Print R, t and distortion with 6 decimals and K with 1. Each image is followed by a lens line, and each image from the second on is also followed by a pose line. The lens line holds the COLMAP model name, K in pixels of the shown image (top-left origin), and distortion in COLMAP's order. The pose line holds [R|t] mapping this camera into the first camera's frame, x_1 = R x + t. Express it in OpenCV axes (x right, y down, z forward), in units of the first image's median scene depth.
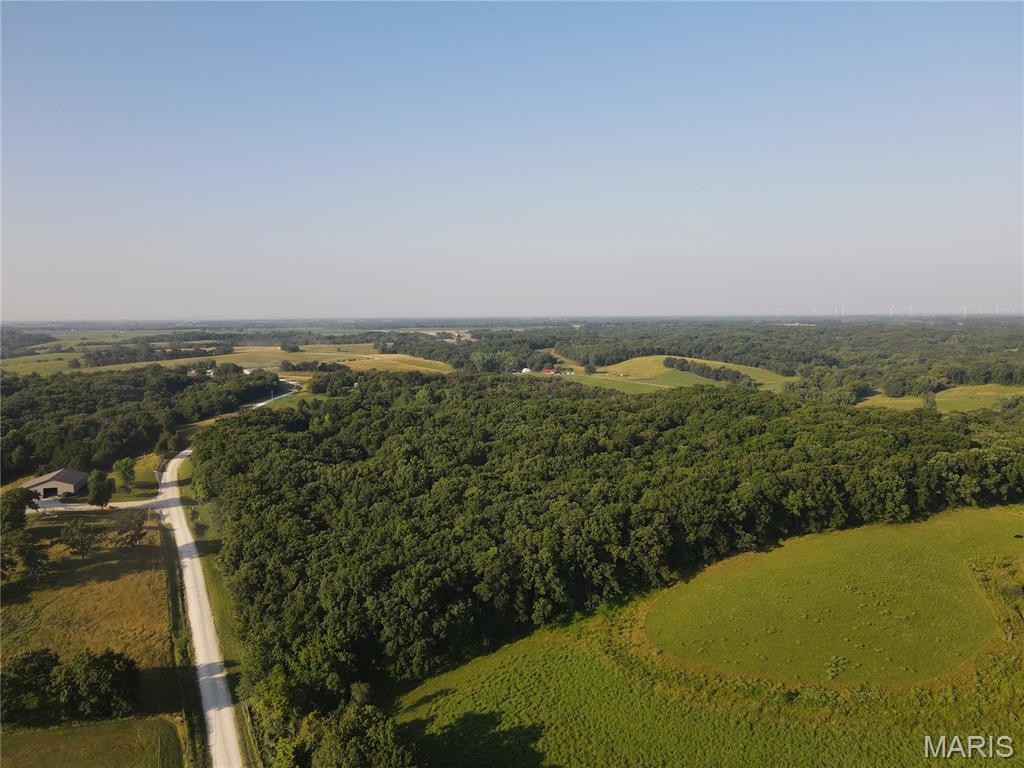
lens RADIAL K [[777.0, 0, 516.9], [0, 777.0, 382.5], [0, 0, 1]] dist [0.021613, 0.003684]
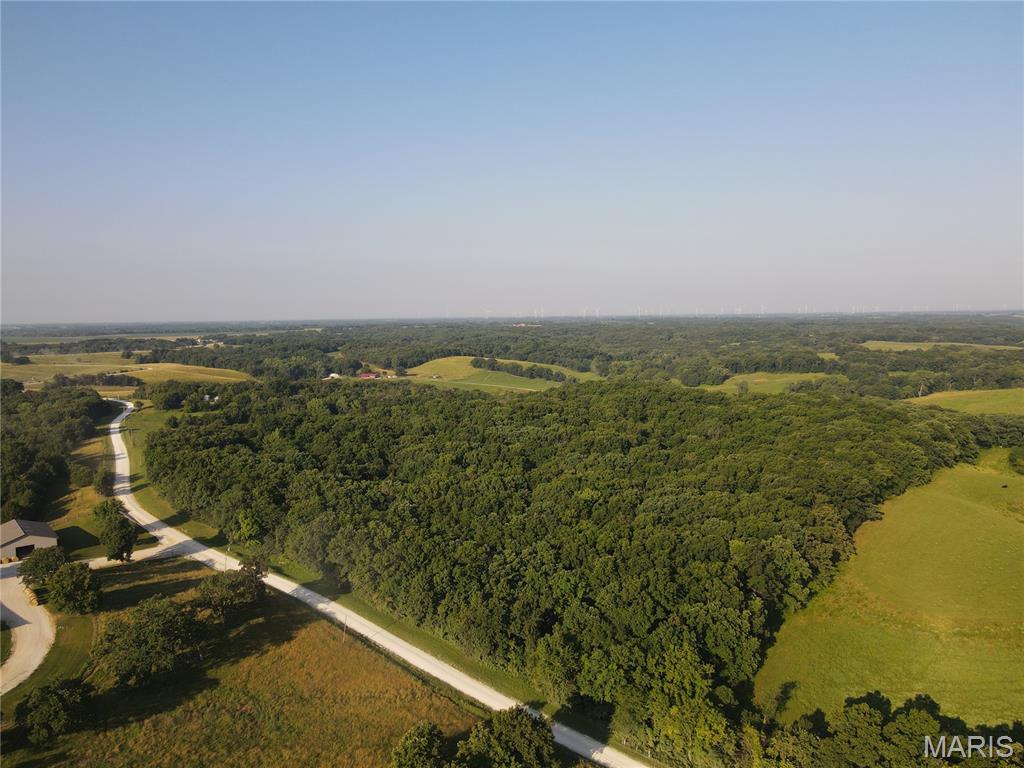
lens RADIAL K [[777.0, 0, 516.9], [0, 777.0, 382.5], [0, 0, 1]] dist [0.021613, 0.003684]
pose [[0.920294, -0.039604, 0.389218, -0.154043], [0.041226, 0.999141, 0.004188, -0.002058], [-0.389050, 0.012192, 0.921136, 0.040753]]
